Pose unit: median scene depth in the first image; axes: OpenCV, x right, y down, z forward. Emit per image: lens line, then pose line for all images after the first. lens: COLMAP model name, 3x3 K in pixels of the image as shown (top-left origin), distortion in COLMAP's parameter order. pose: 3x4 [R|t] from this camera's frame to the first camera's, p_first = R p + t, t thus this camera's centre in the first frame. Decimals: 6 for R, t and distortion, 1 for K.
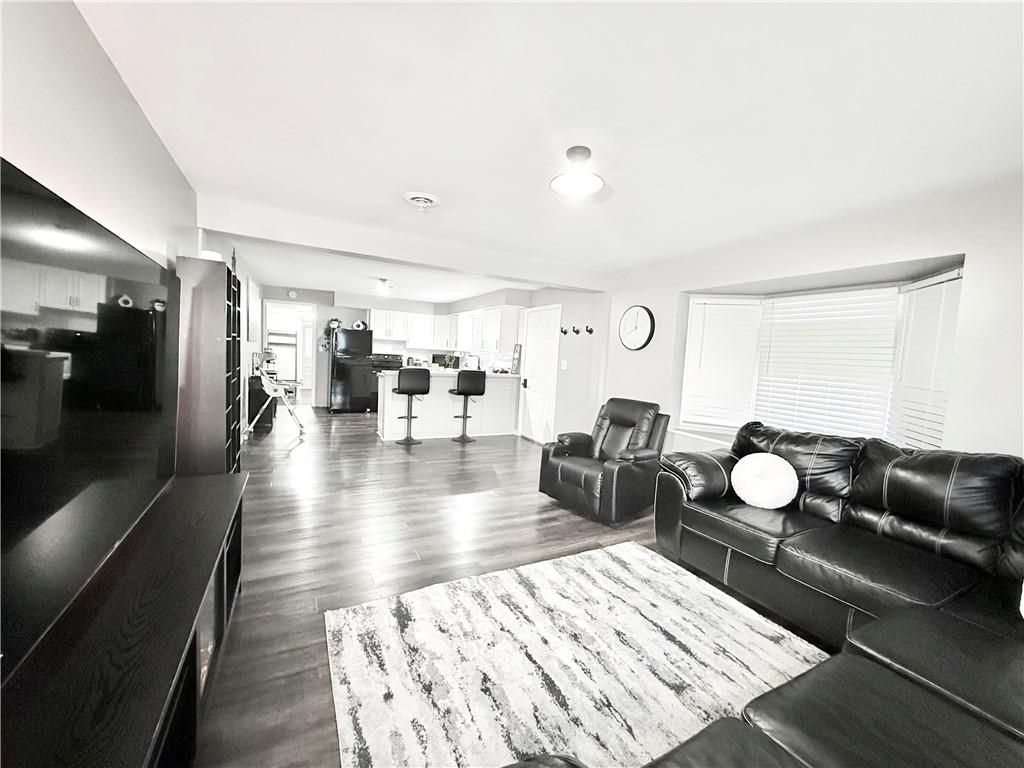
lens RADIAL K [[409.3, 0, 512.0], [0, 409.3, 384.0], [0, 0, 1]] dist [0.000153, 0.000001]
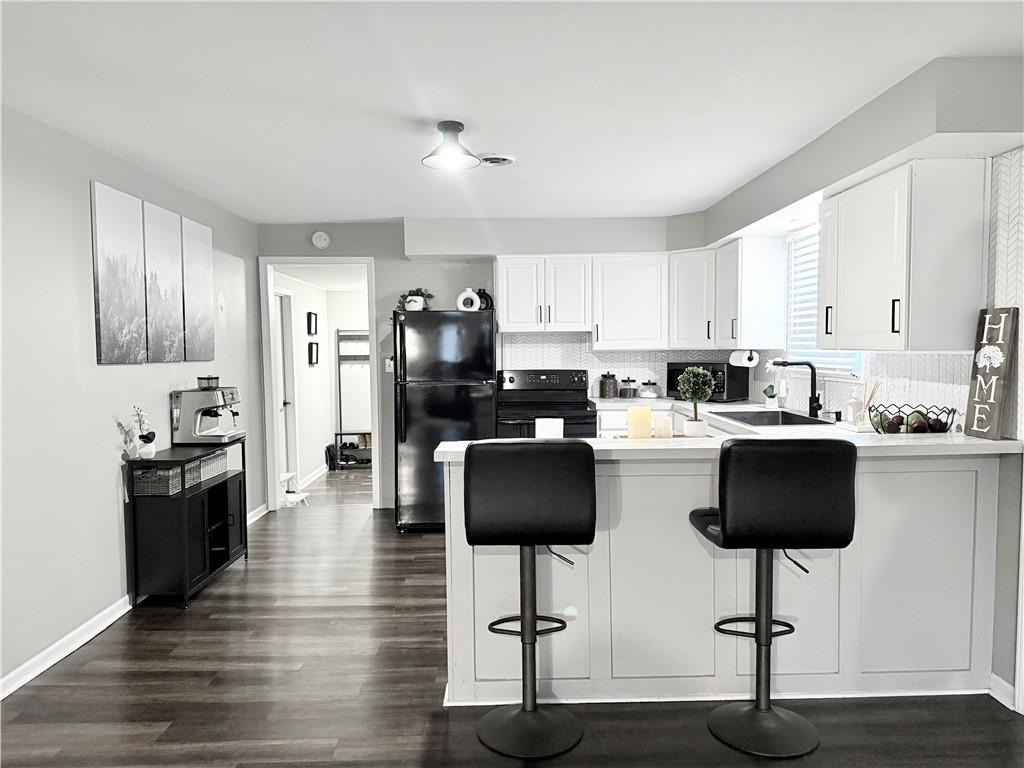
lens RADIAL K [[713.4, 0, 512.0], [0, 713.4, 384.0], [0, 0, 1]] dist [0.008211, -0.003607]
pose [[0.892300, -0.040469, -0.449625, -0.043171], [0.024985, 0.998874, -0.040319, -0.039276], [0.450750, 0.024743, 0.892307, 0.452098]]
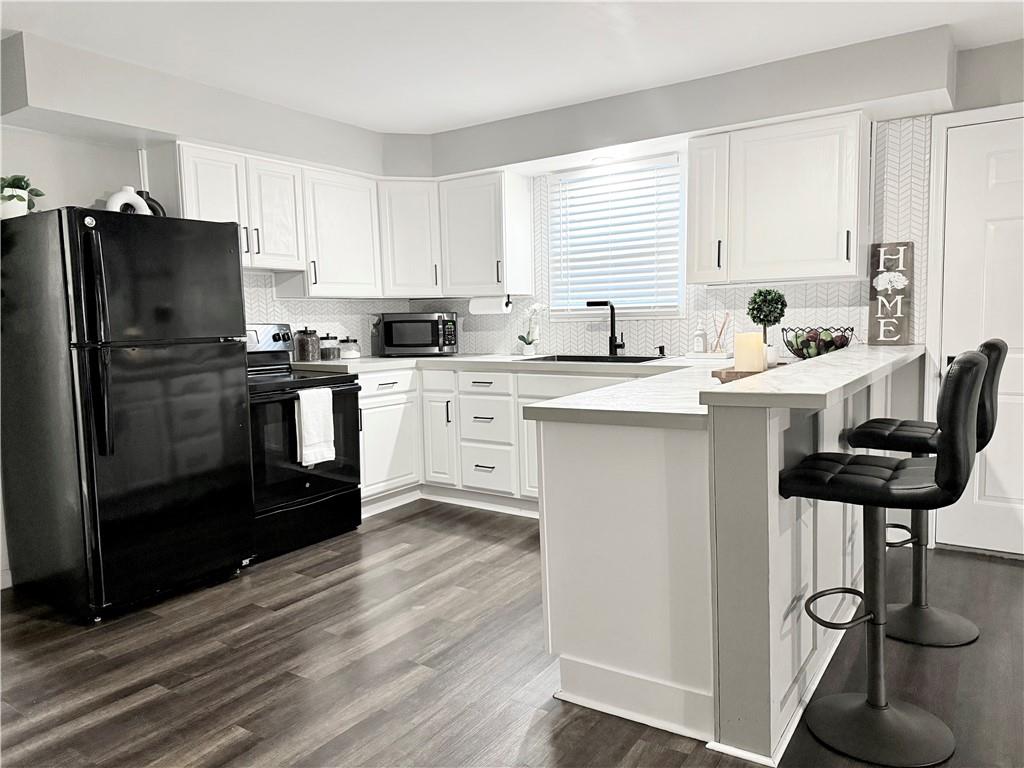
lens RADIAL K [[713.4, 0, 512.0], [0, 713.4, 384.0], [0, 0, 1]] dist [0.008211, -0.003607]
pose [[0.879752, -0.119351, 0.460209, -0.413821], [0.108868, 0.992830, 0.049366, -0.044939], [-0.462801, 0.006672, 0.886437, 0.586776]]
